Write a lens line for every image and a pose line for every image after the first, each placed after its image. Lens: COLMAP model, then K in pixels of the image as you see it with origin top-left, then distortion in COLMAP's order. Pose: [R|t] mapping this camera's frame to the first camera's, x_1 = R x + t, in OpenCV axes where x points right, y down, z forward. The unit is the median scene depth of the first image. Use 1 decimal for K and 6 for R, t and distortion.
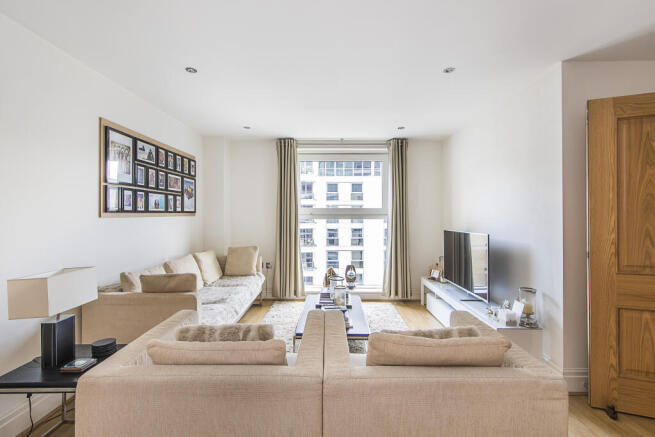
lens RADIAL K [[310.9, 0, 327.5], [0, 310.9, 218.5], [0, 0, 1]] dist [0.001277, 0.000140]
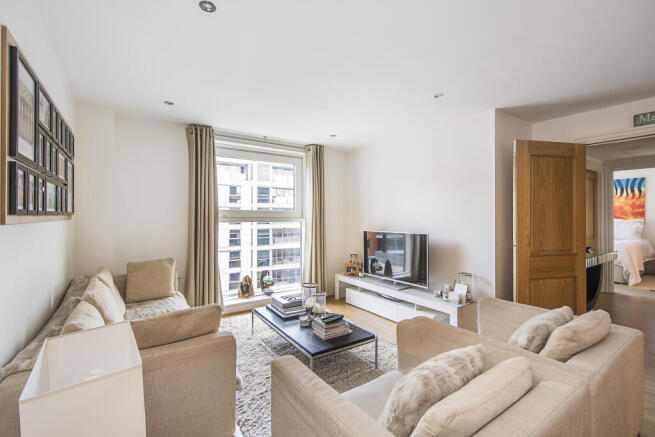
lens RADIAL K [[292.4, 0, 327.5], [0, 292.4, 218.5], [0, 0, 1]] dist [0.010249, 0.000147]
pose [[0.823244, -0.003788, 0.567676, -0.322476], [0.006011, 0.999980, -0.002043, -0.005762], [-0.567657, 0.005094, 0.823250, 0.175912]]
